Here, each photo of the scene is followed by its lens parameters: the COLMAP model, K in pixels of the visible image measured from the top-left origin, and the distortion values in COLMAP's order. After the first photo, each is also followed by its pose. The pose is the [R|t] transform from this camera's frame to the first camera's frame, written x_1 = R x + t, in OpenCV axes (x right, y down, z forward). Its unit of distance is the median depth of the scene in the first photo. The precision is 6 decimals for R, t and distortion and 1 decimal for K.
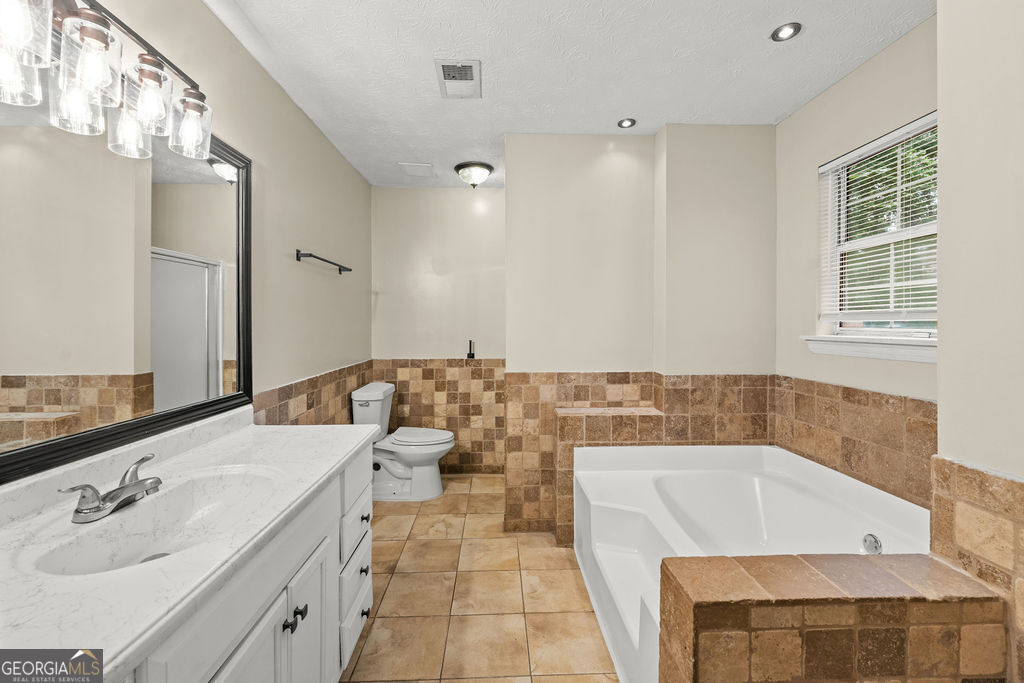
lens RADIAL K [[418.1, 0, 509.5], [0, 418.1, 322.4], [0, 0, 1]] dist [0.000340, -0.000288]
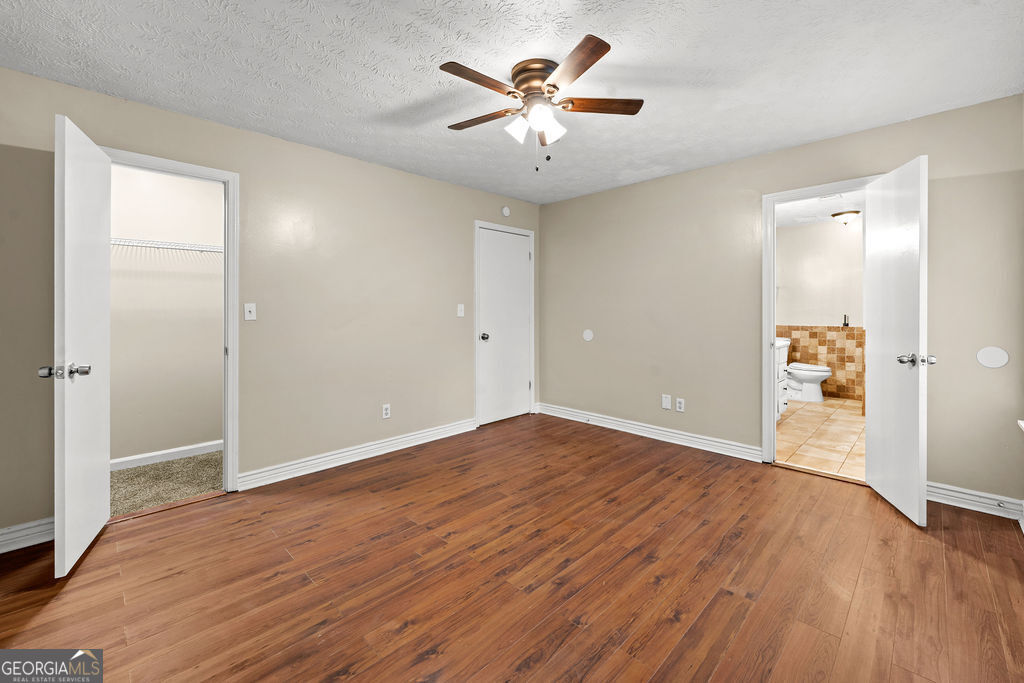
lens RADIAL K [[427.3, 0, 514.1], [0, 427.3, 308.6], [0, 0, 1]] dist [0.001282, 0.000089]
pose [[0.693949, 0.001678, -0.720022, 0.202656], [0.001524, 0.999992, 0.003800, 0.010811], [0.720022, -0.003734, 0.693941, -1.031289]]
